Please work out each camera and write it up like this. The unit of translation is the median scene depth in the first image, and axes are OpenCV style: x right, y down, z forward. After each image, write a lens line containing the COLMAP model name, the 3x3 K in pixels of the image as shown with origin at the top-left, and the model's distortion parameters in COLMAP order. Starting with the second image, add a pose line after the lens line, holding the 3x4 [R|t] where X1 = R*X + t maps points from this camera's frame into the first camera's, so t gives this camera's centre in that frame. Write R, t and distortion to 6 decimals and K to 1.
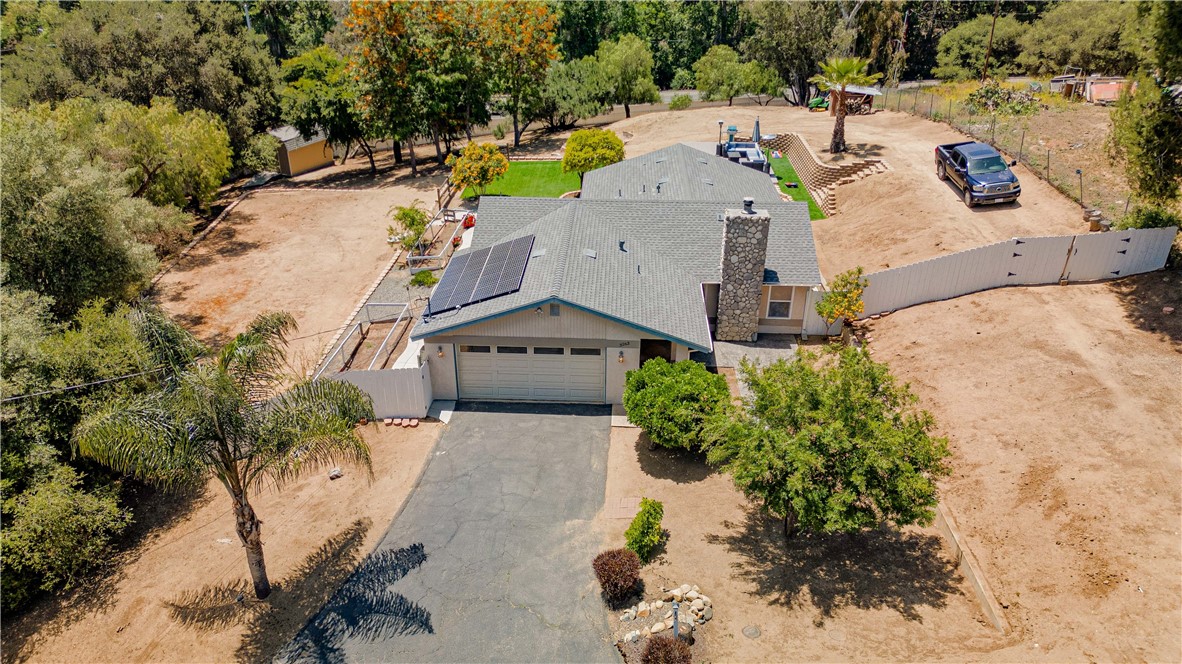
lens RADIAL K [[826.8, 0, 591.0], [0, 826.8, 332.0], [0, 0, 1]] dist [0.080003, -0.082983]
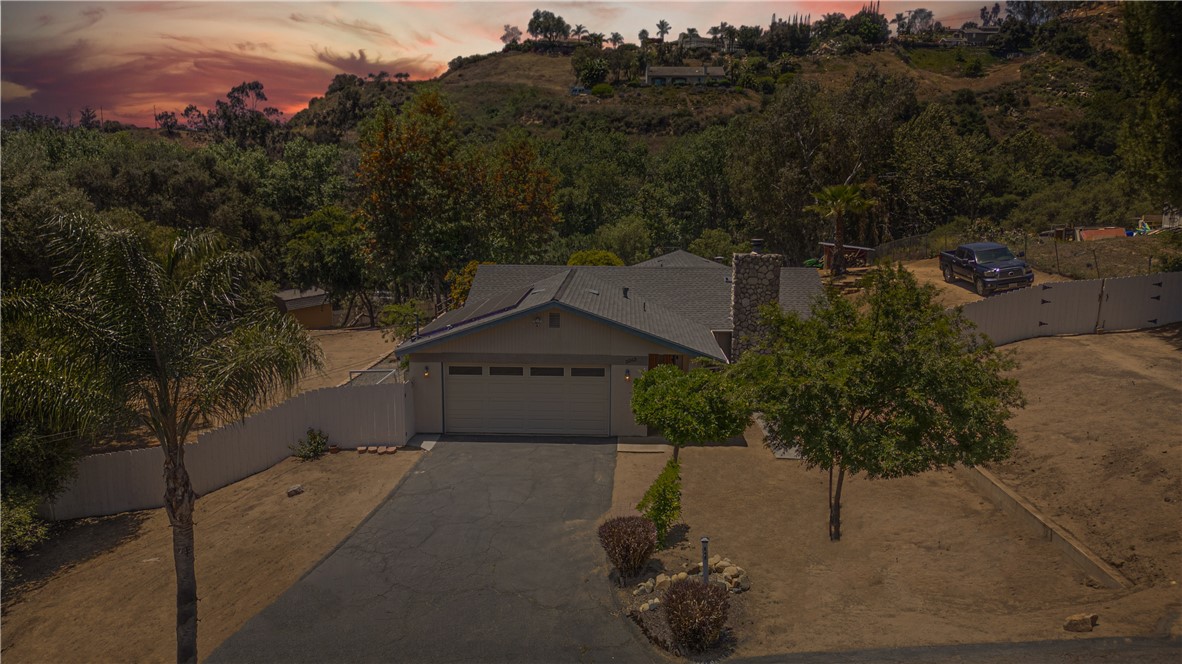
lens RADIAL K [[826.8, 0, 591.0], [0, 826.8, 332.0], [0, 0, 1]] dist [0.080003, -0.082983]
pose [[0.999989, 0.002884, 0.003615, -0.006560], [-0.001686, 0.955269, -0.295733, 0.249270], [-0.004307, 0.295724, 0.955264, 0.125937]]
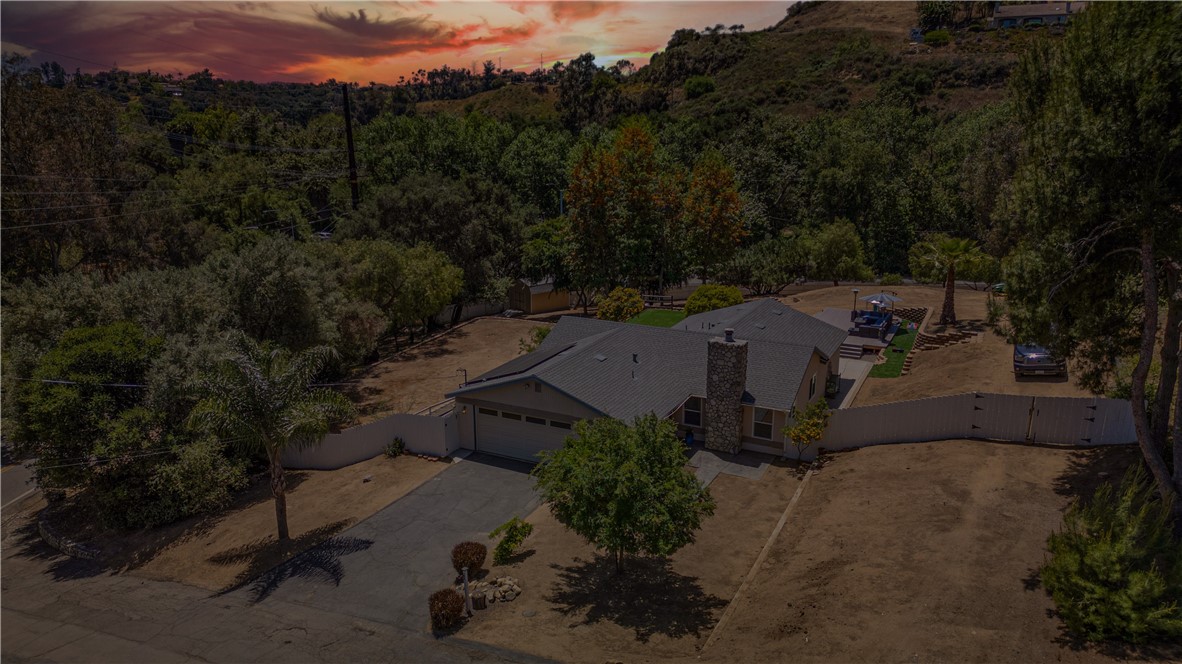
lens RADIAL K [[826.8, 0, 591.0], [0, 826.8, 332.0], [0, 0, 1]] dist [0.080003, -0.082983]
pose [[0.911699, 0.098919, -0.398774, 0.536026], [-0.182305, 0.967203, -0.176873, 0.102667], [0.368199, 0.233953, 0.899831, -0.173285]]
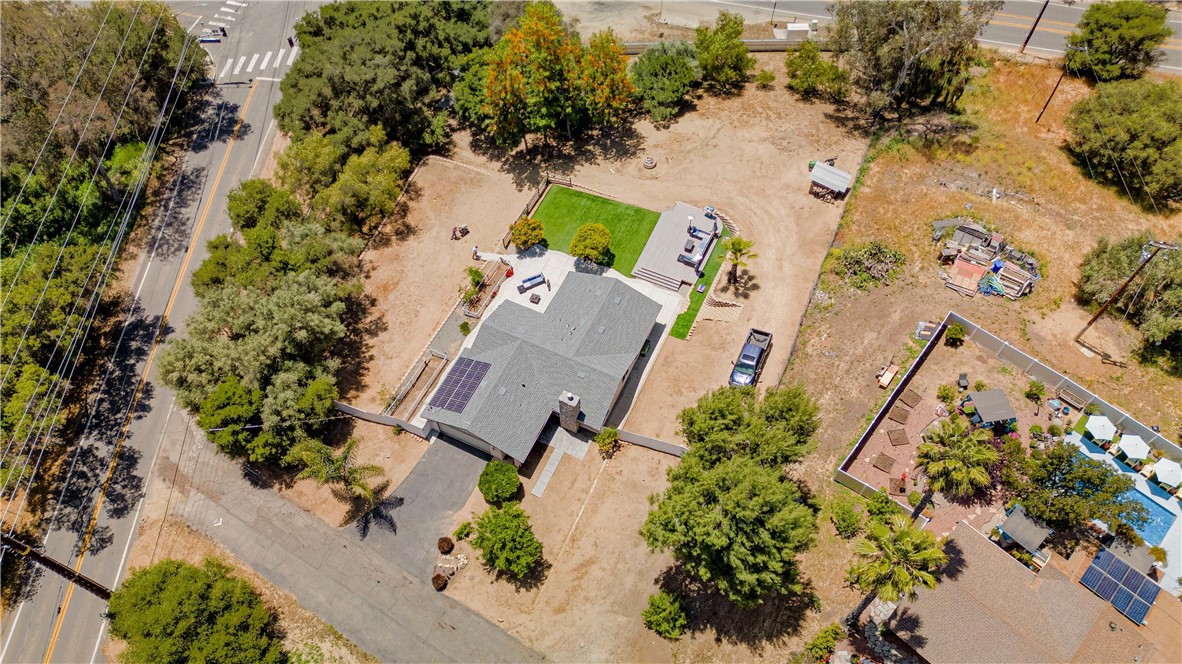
lens RADIAL K [[826.8, 0, 591.0], [0, 826.8, 332.0], [0, 0, 1]] dist [0.080003, -0.082983]
pose [[0.919873, 0.320319, -0.226340, 0.753996], [-0.157035, 0.829590, 0.535837, -1.629523], [0.359408, -0.457359, 0.813418, -0.769339]]
